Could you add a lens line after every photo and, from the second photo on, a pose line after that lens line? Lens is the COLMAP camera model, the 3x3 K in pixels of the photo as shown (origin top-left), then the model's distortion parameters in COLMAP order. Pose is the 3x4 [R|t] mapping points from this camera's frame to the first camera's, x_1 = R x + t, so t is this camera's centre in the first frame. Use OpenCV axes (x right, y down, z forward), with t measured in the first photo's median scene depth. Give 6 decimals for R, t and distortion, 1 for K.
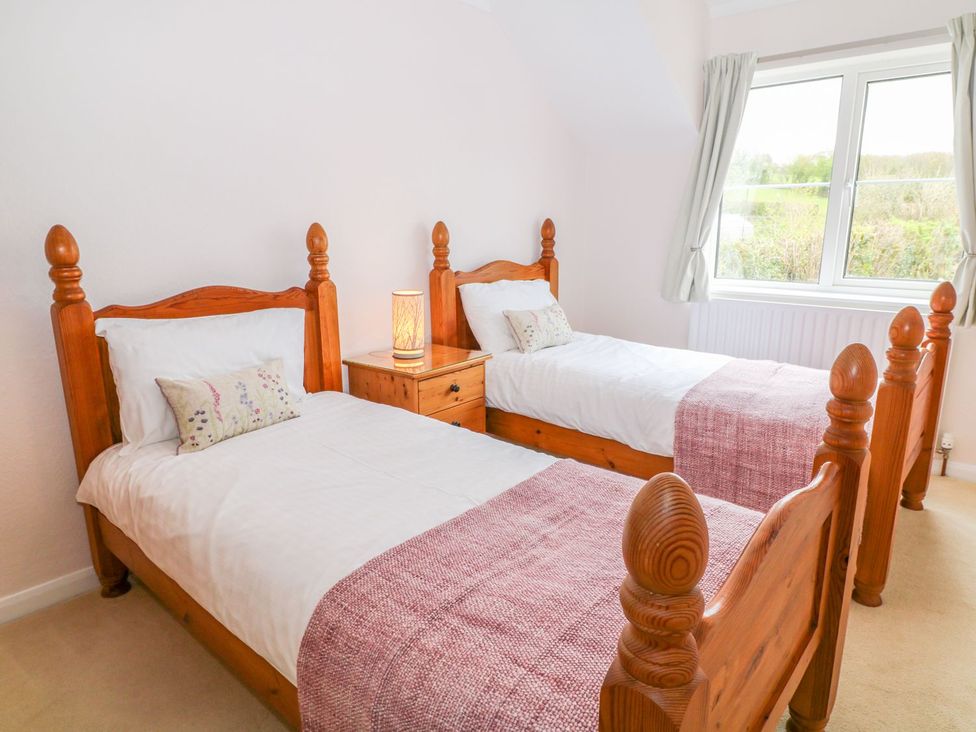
lens RADIAL K [[641.8, 0, 490.2], [0, 641.8, 352.1], [0, 0, 1]] dist [0.002965, -0.001336]
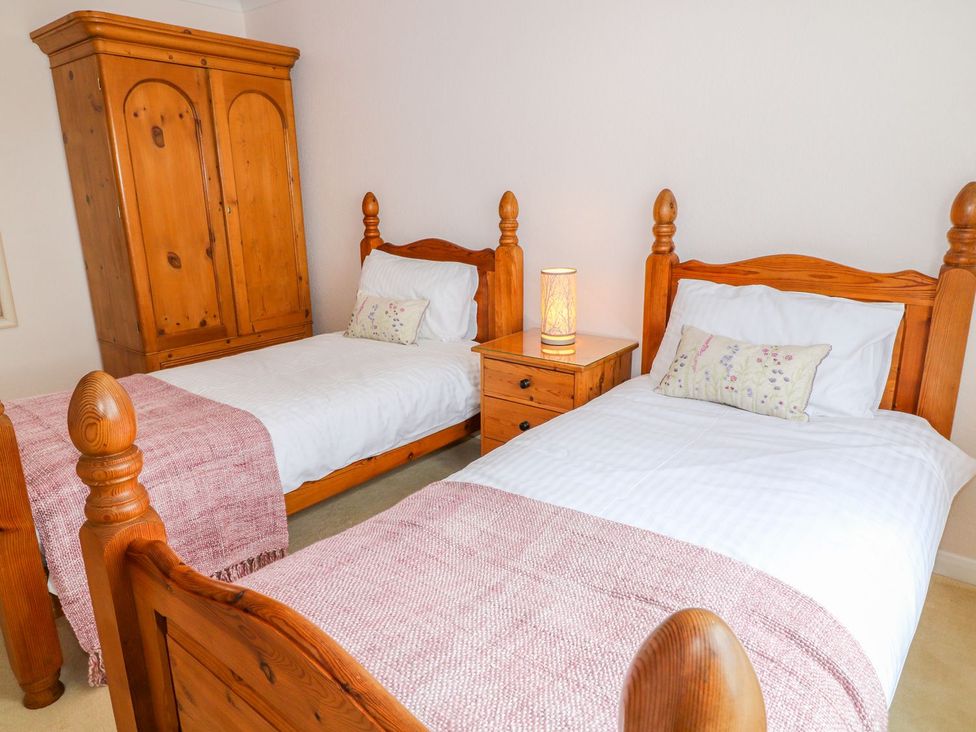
lens RADIAL K [[641.8, 0, 490.2], [0, 641.8, 352.1], [0, 0, 1]] dist [0.002965, -0.001336]
pose [[0.033106, 0.257588, -0.965688, 0.828134], [-0.193802, 0.949533, 0.246635, -0.204638], [0.980482, 0.178987, 0.081356, 0.929813]]
